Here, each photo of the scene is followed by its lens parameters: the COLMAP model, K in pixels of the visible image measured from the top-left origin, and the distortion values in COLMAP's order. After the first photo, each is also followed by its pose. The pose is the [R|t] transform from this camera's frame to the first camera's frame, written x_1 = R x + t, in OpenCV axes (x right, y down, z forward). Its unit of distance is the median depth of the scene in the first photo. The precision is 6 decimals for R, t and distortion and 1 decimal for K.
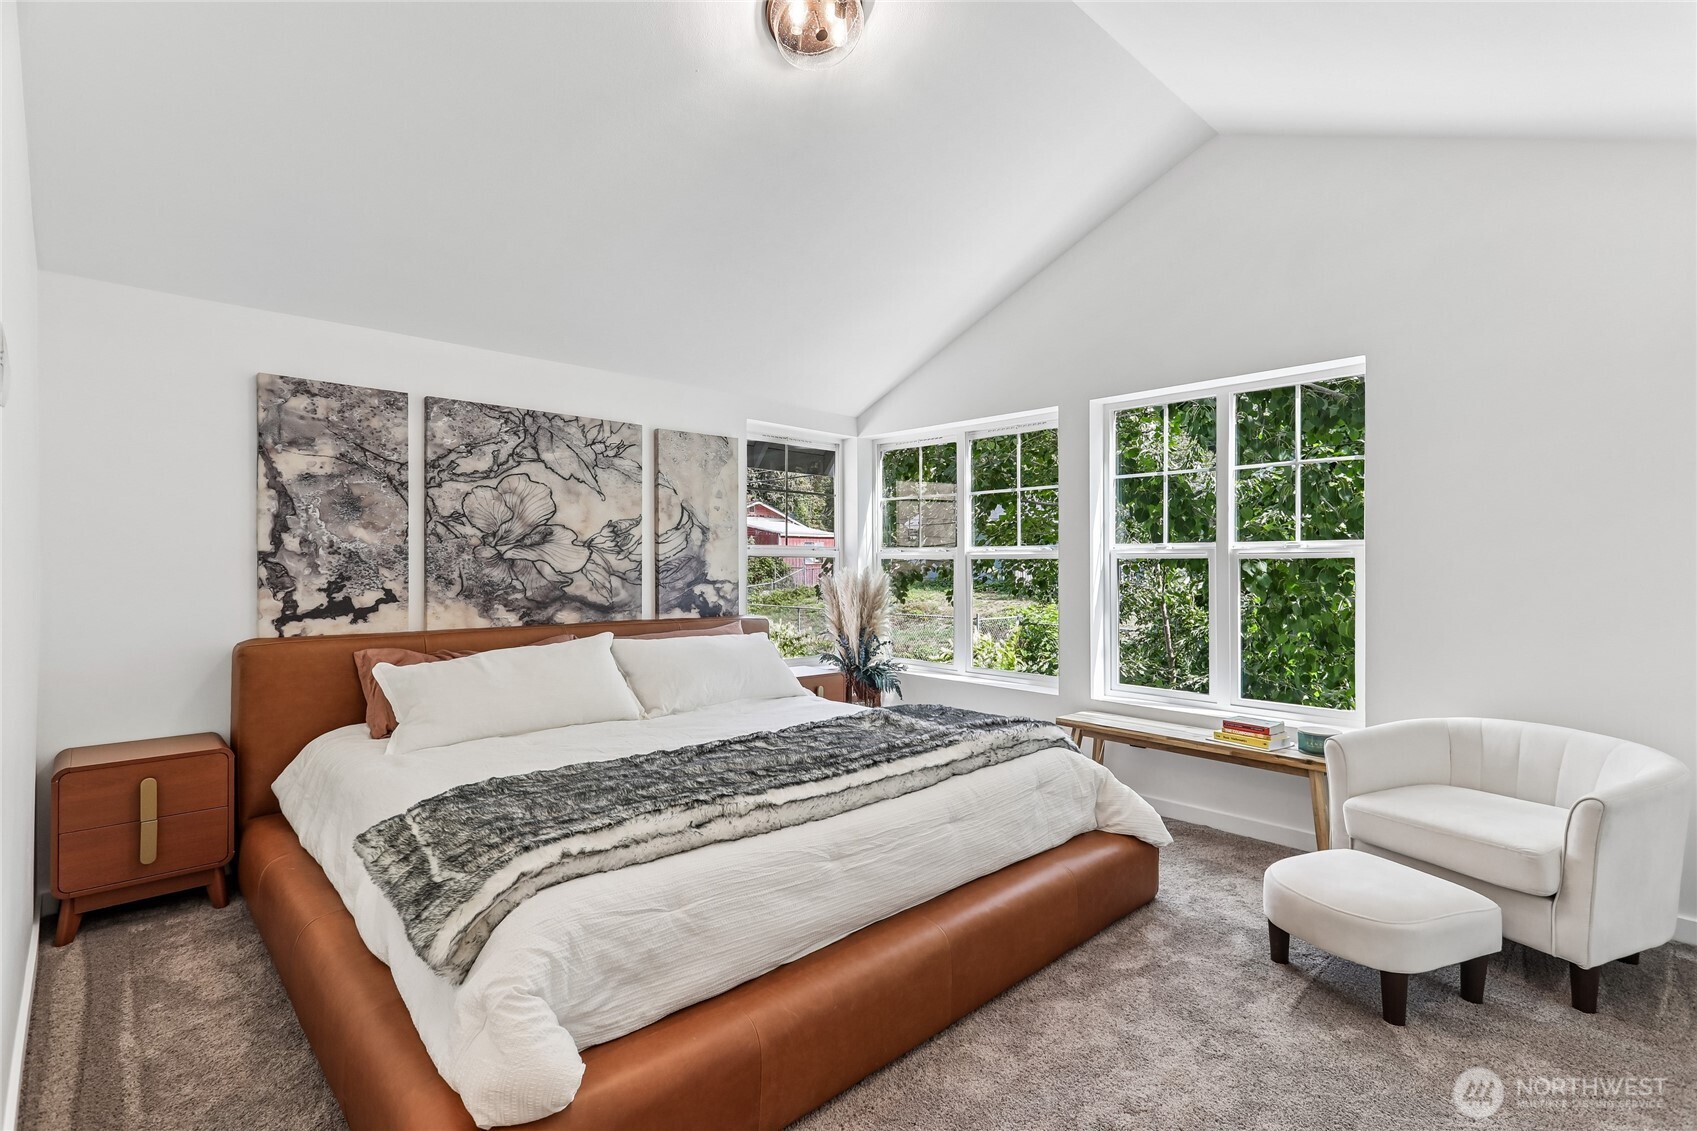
lens RADIAL K [[807.1, 0, 851.7], [0, 807.1, 563.2], [0, 0, 1]] dist [0.005230, 0.006862]
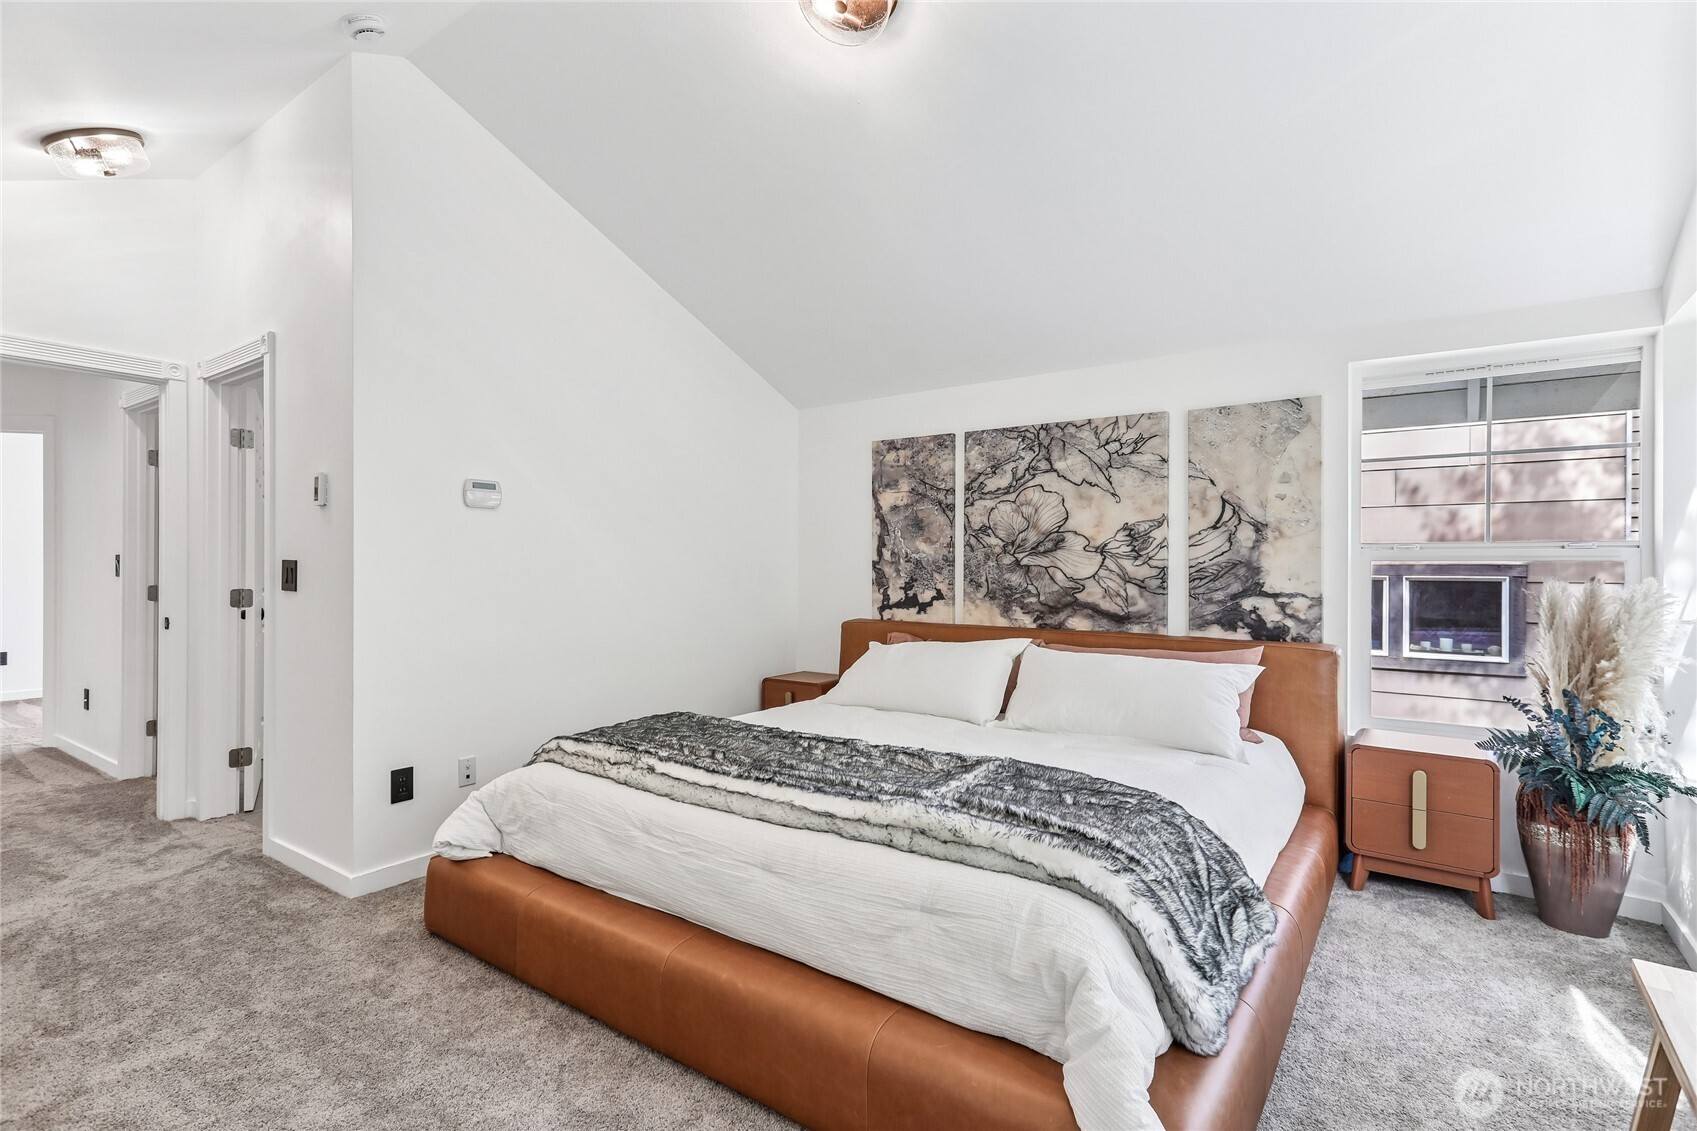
lens RADIAL K [[807.1, 0, 850.5], [0, 807.1, 567.1], [0, 0, 1]] dist [0.005230, 0.006862]
pose [[0.187833, -0.002458, -0.982198, 0.603202], [-0.003966, 0.999987, -0.003261, 0.001543], [0.982193, 0.004508, 0.187821, 0.569664]]
